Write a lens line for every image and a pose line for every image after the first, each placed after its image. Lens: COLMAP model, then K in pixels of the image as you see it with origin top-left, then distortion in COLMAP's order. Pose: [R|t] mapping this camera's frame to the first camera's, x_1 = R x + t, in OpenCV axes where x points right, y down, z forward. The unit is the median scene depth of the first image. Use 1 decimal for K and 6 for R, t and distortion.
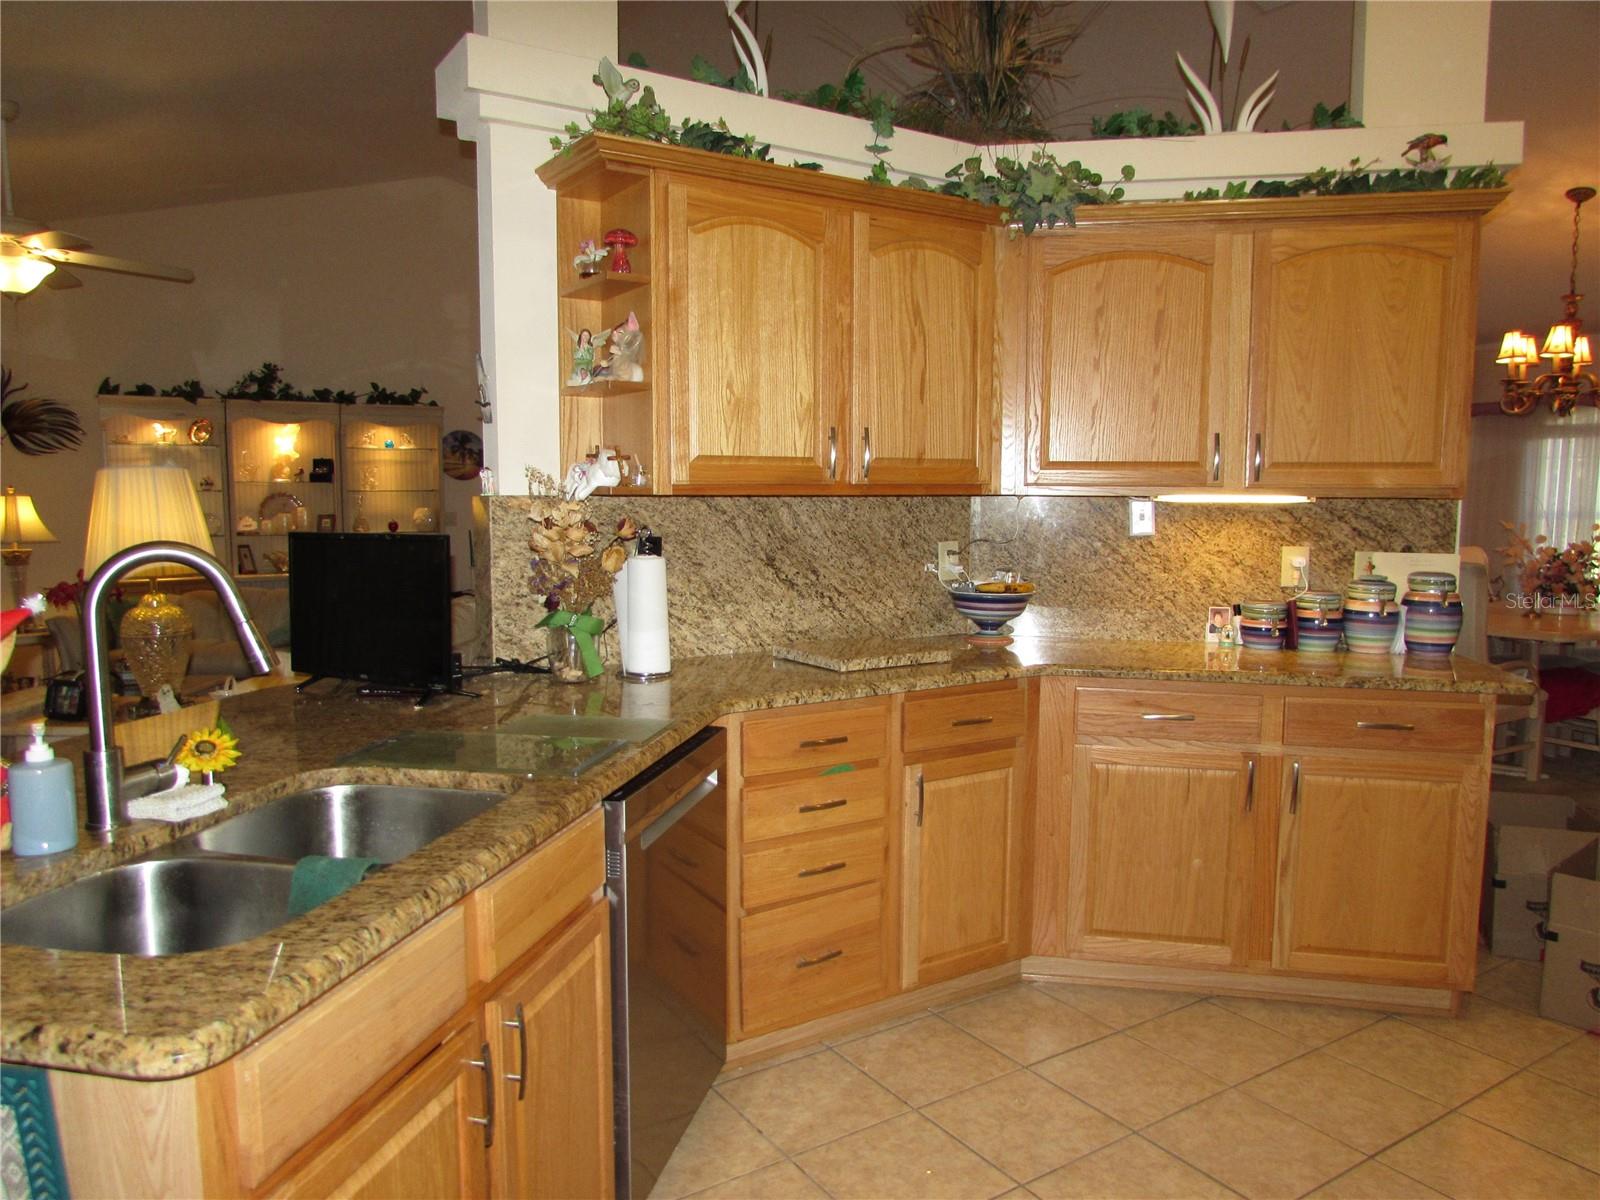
lens RADIAL K [[1134.9, 0, 808.4], [0, 1134.9, 603.6], [0, 0, 1]] dist [-0.038566, 0.020175]
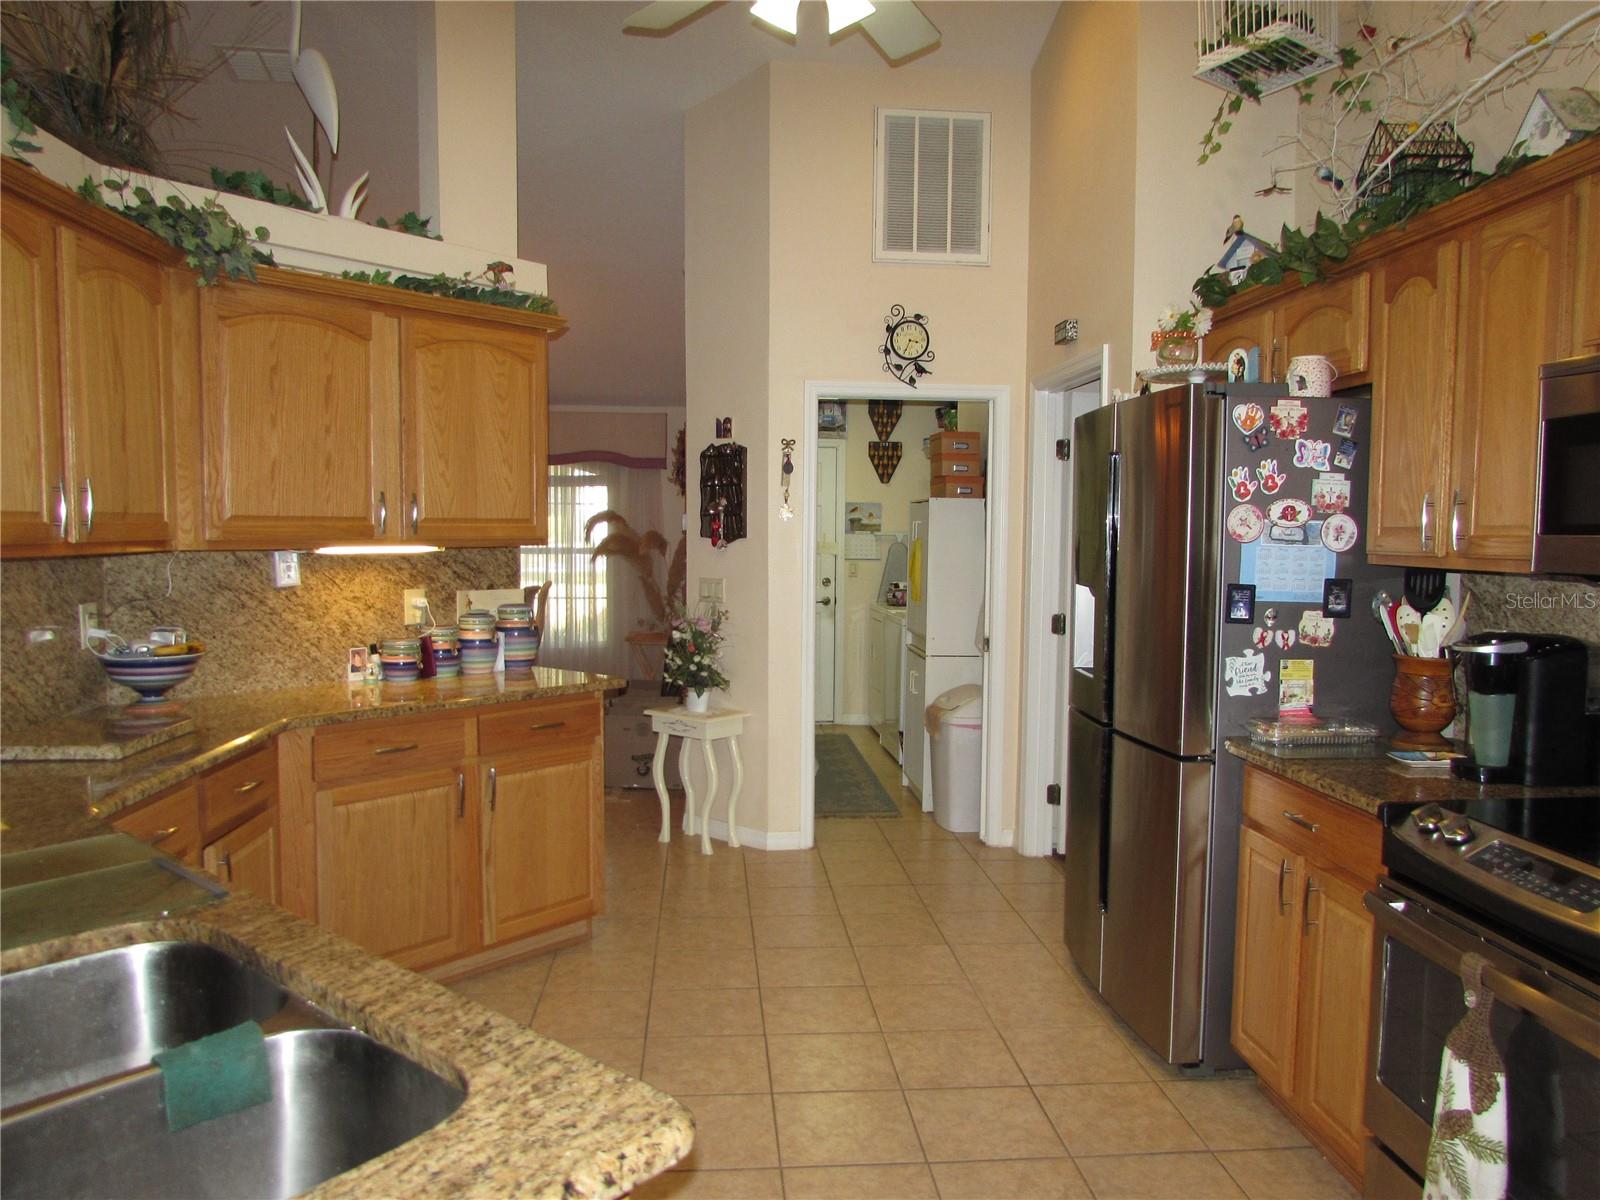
lens RADIAL K [[1134.9, 0, 799.0], [0, 1134.9, 604.1], [0, 0, 1]] dist [-0.038566, 0.020175]
pose [[0.468976, -0.059677, 0.881192, -0.407067], [0.085386, 0.996105, 0.022016, -0.027761], [-0.879074, 0.064917, 0.472245, 0.109894]]
